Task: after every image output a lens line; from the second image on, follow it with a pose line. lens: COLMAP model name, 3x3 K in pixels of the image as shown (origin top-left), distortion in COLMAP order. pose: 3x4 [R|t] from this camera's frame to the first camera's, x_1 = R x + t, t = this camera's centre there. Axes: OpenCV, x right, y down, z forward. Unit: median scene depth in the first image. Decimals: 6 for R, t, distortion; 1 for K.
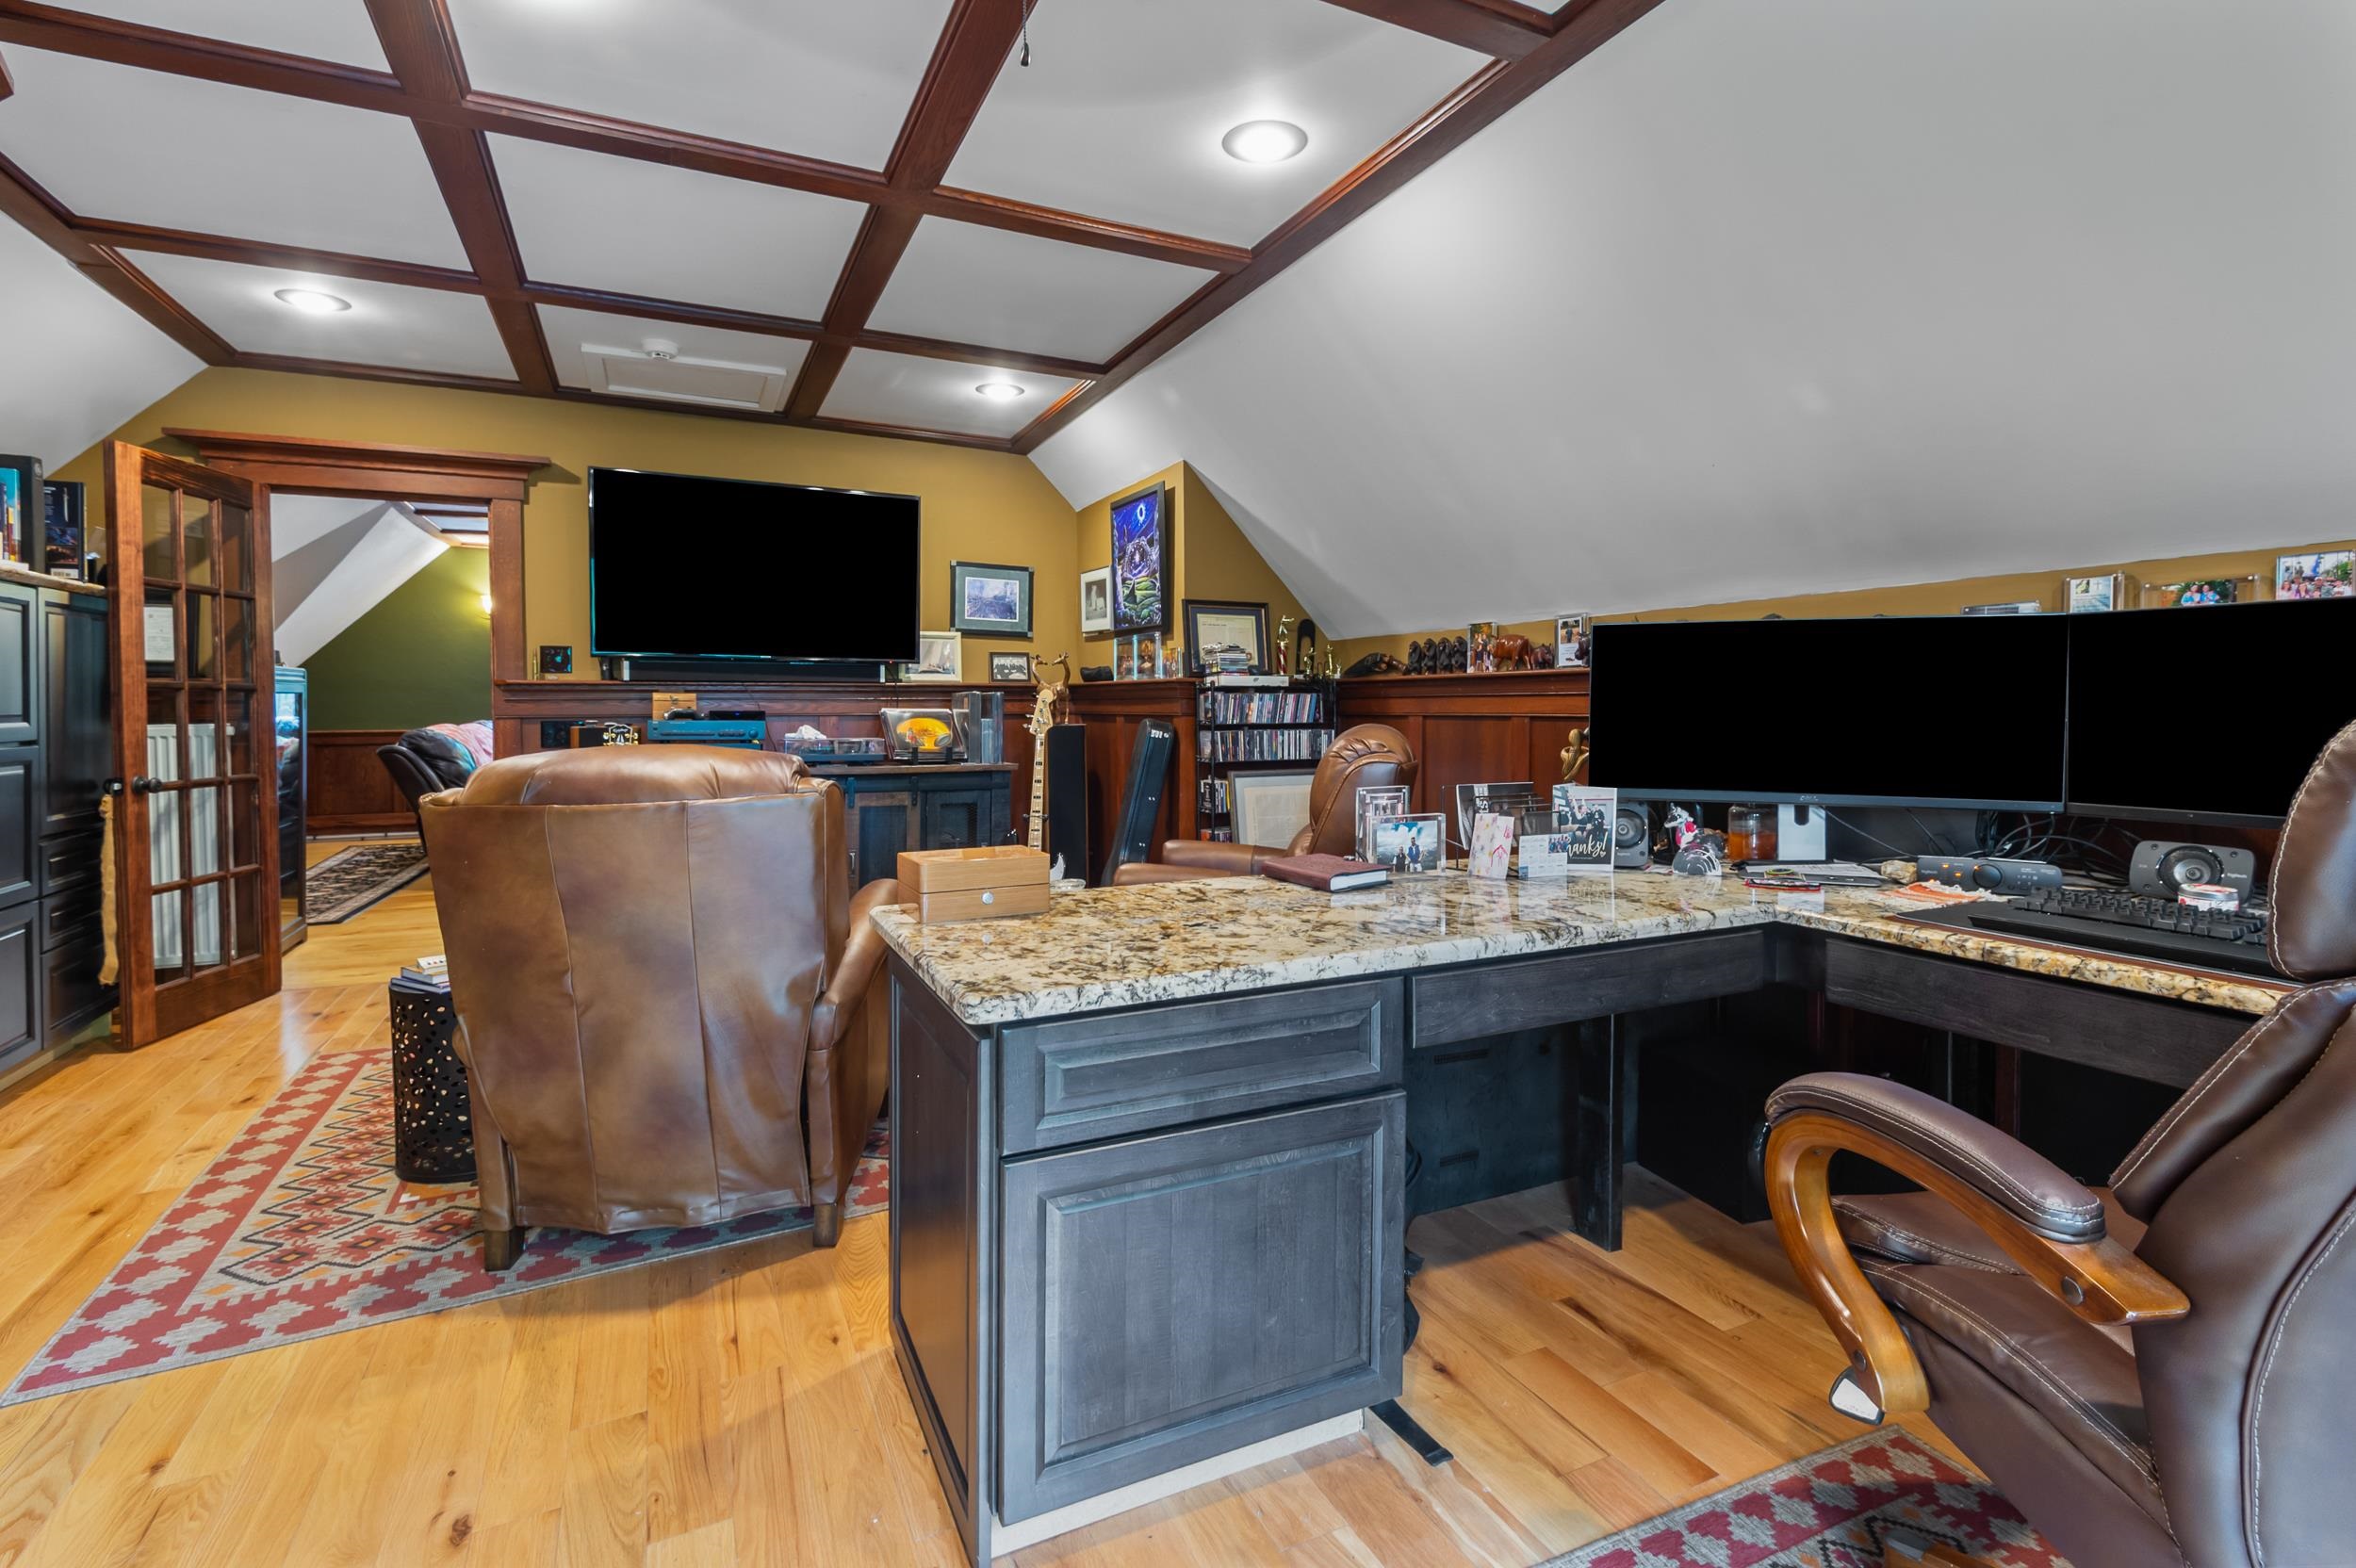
lens RADIAL K [[1077.4, 0, 1197.8], [0, 1077.4, 739.7], [0, 0, 1]] dist [0.007623, -0.006198]
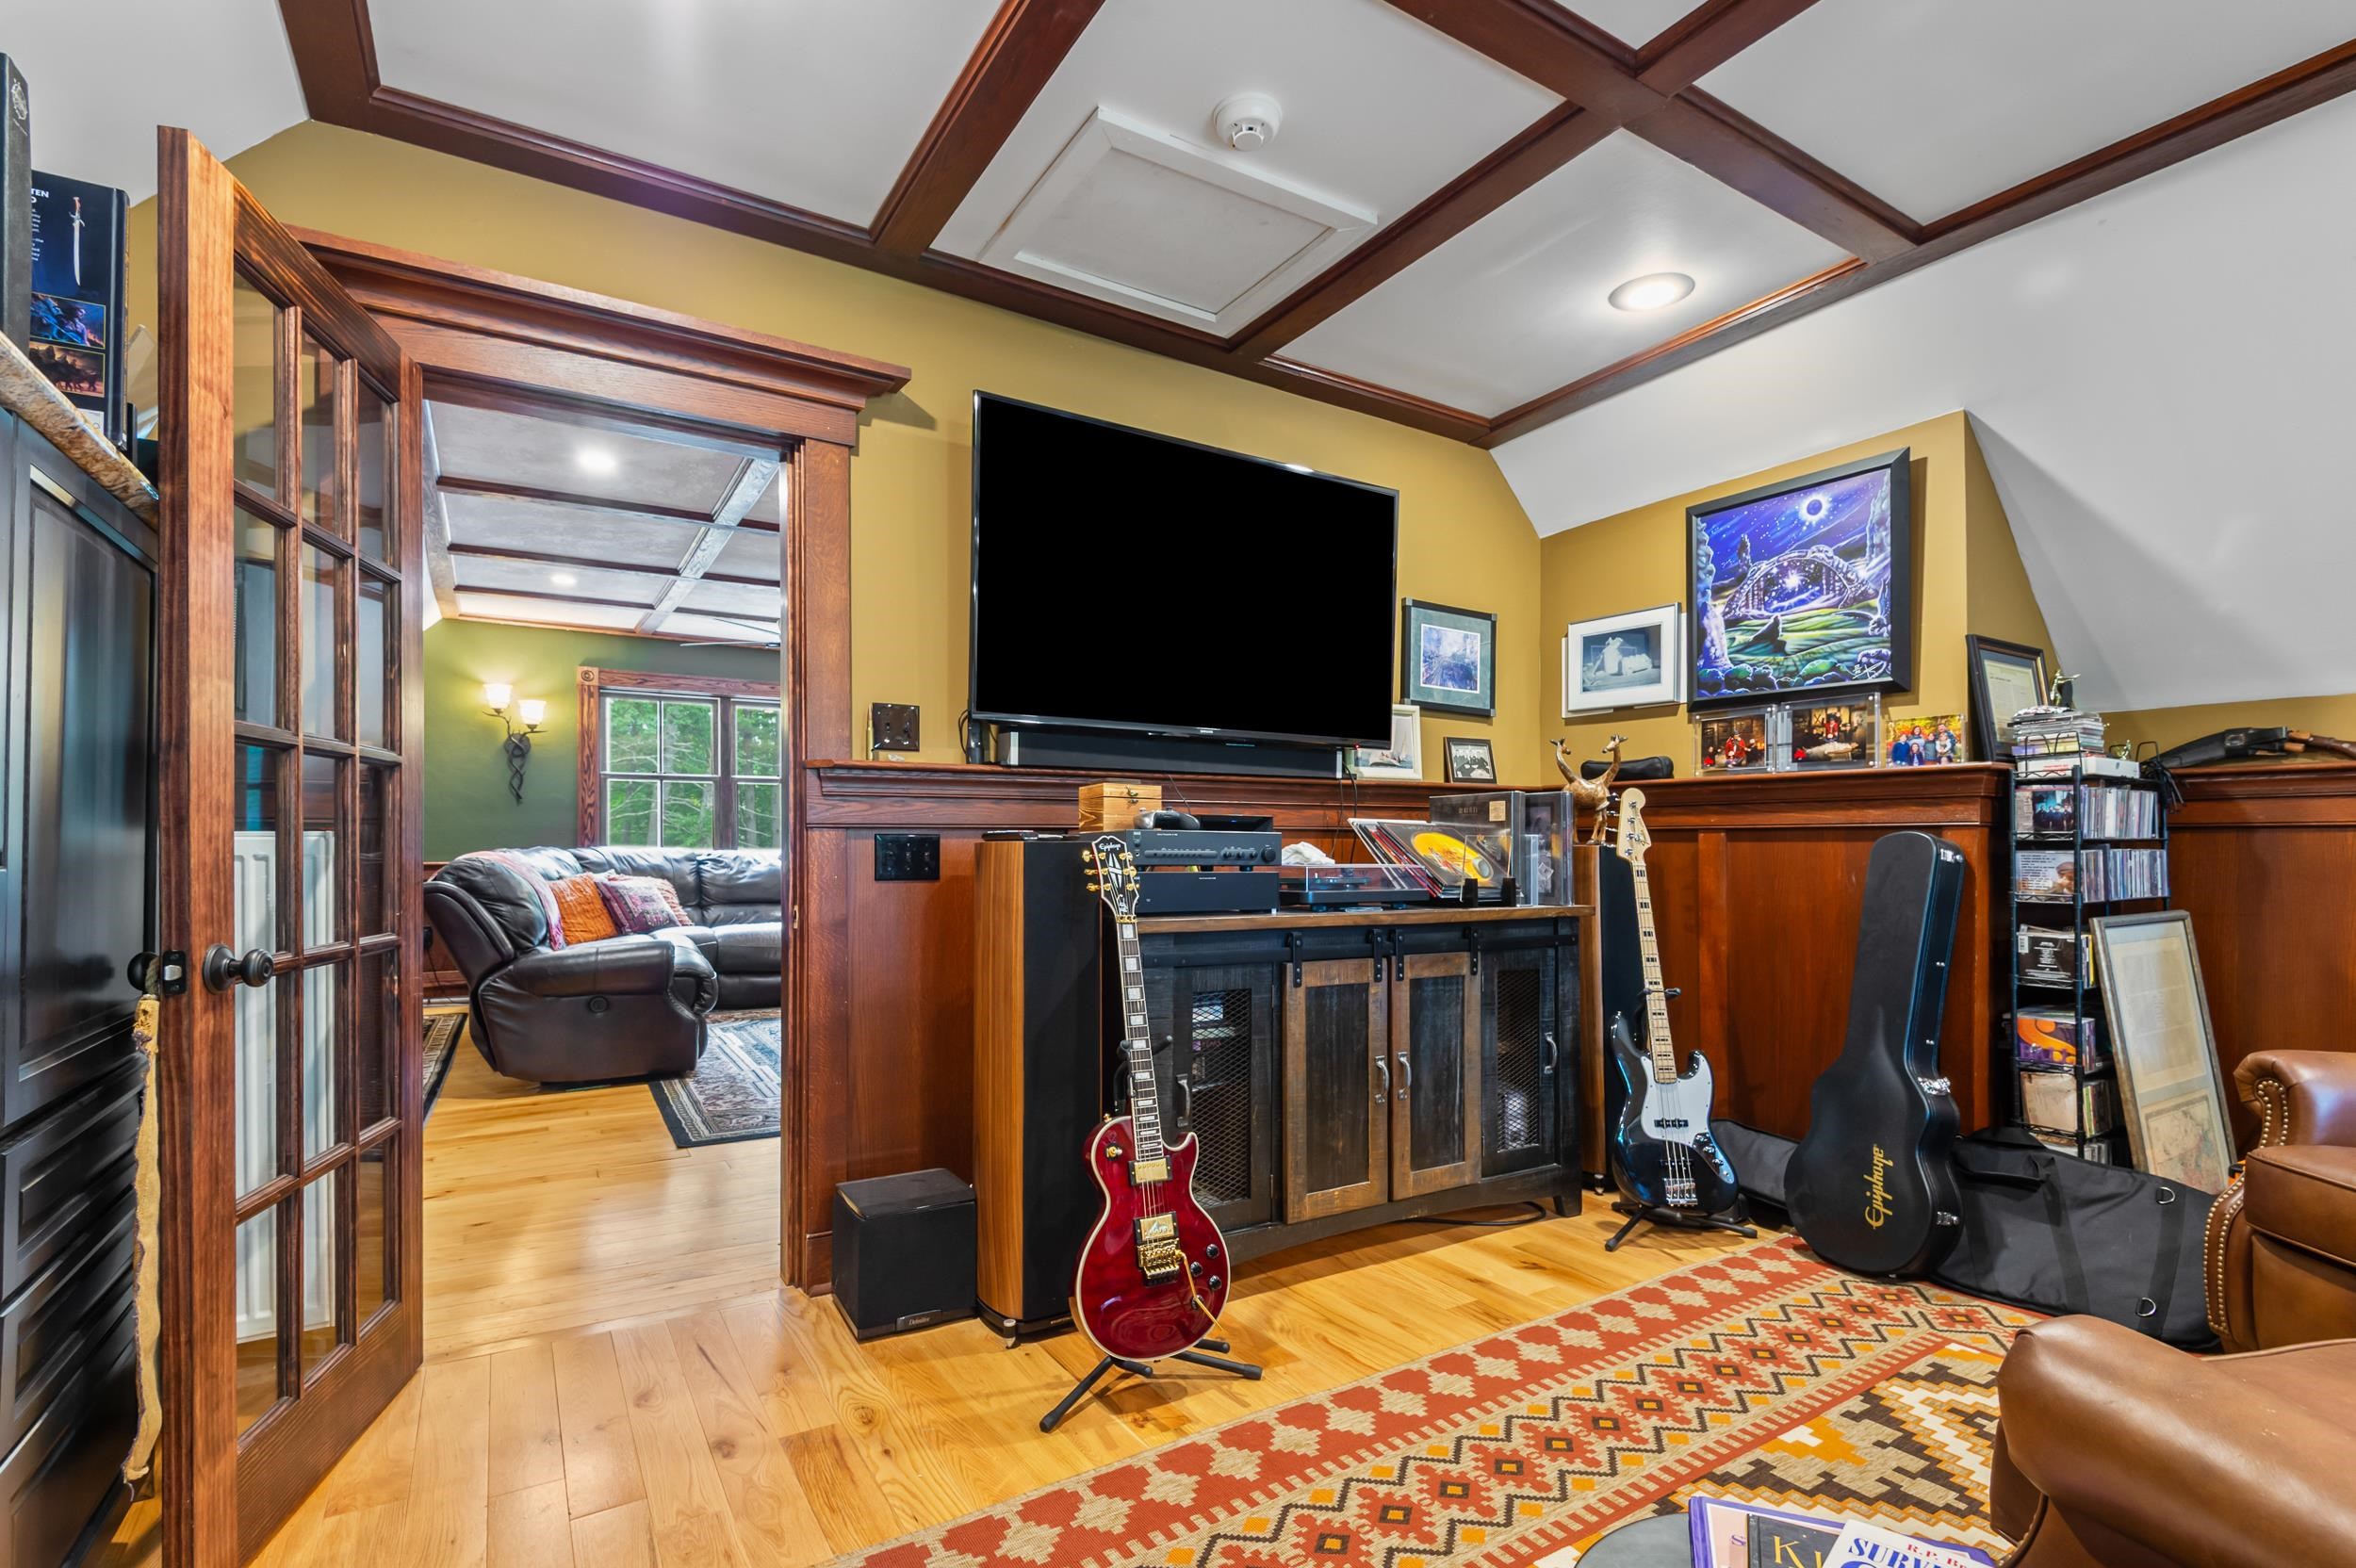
lens RADIAL K [[1077.4, 0, 1181.1], [0, 1077.4, 838.2], [0, 0, 1]] dist [0.007623, -0.006198]
pose [[0.995905, 0.001646, 0.090395, -0.505156], [0.001542, 0.999380, -0.035182, 0.005357], [-0.090396, 0.035177, 0.995284, 0.426411]]
